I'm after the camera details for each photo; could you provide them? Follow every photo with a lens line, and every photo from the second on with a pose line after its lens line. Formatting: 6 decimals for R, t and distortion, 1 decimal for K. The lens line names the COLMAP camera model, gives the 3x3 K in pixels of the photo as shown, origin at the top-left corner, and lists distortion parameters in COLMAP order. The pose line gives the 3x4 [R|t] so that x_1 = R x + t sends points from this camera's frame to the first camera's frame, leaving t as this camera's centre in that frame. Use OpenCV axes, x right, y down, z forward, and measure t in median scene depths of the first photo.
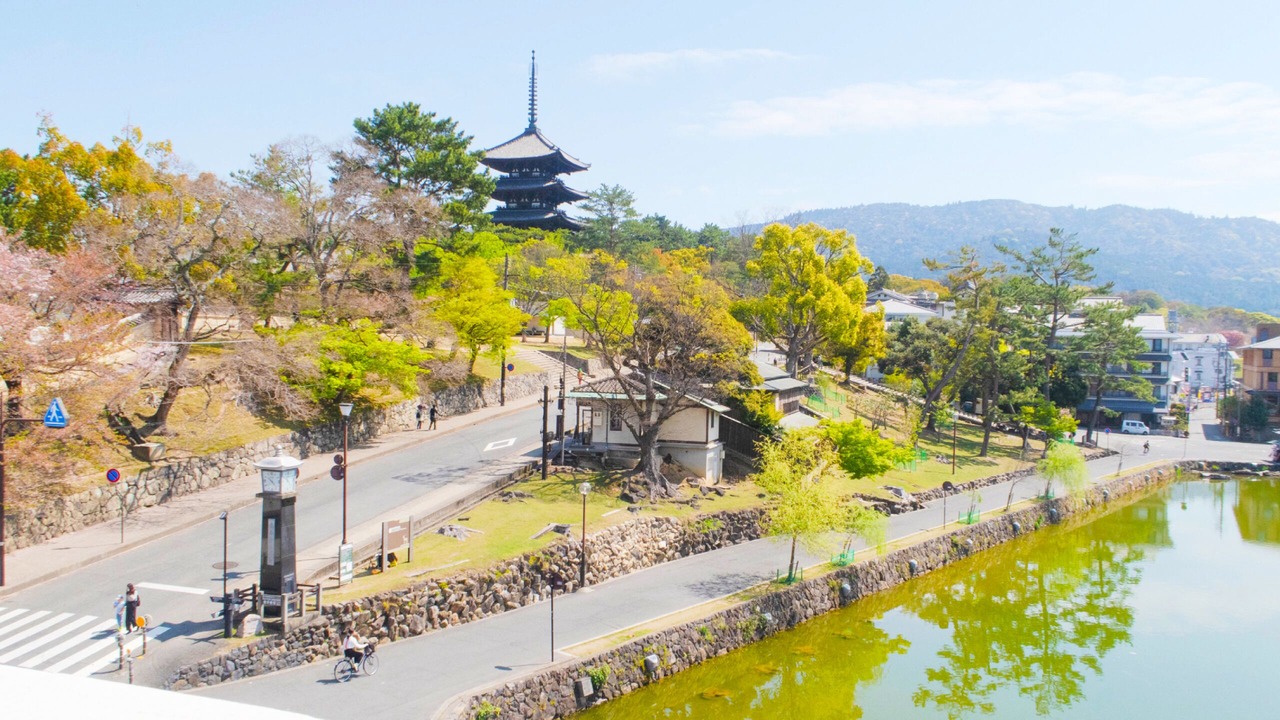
lens RADIAL K [[1138.3, 0, 640.0], [0, 1138.3, 360.0], [0, 0, 1]] dist [-0.013678, -0.006665]
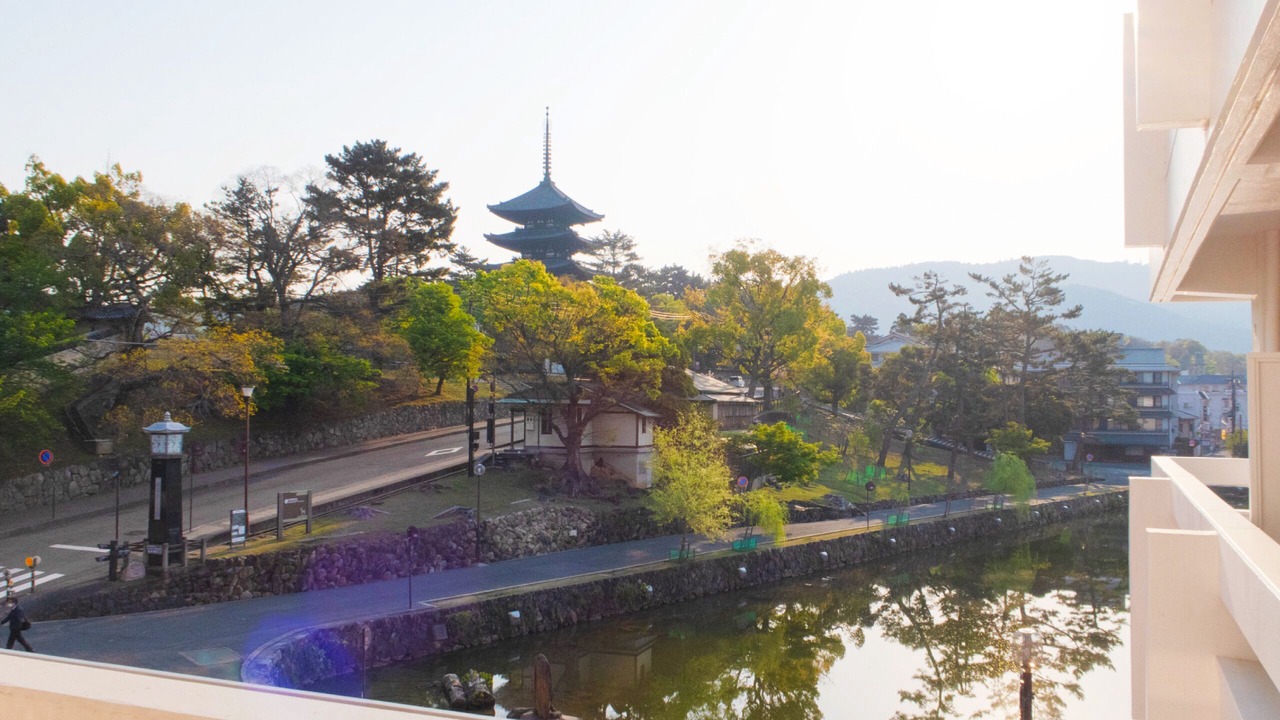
lens RADIAL K [[1145.2, 0, 640.0], [0, 1145.2, 360.0], [0, 0, 1]] dist [-0.019272, -0.011149]
pose [[0.998456, -0.012968, -0.054009, 0.110516], [0.009730, 0.998164, -0.059778, 0.052167], [0.054685, 0.059160, 0.996749, -0.047439]]
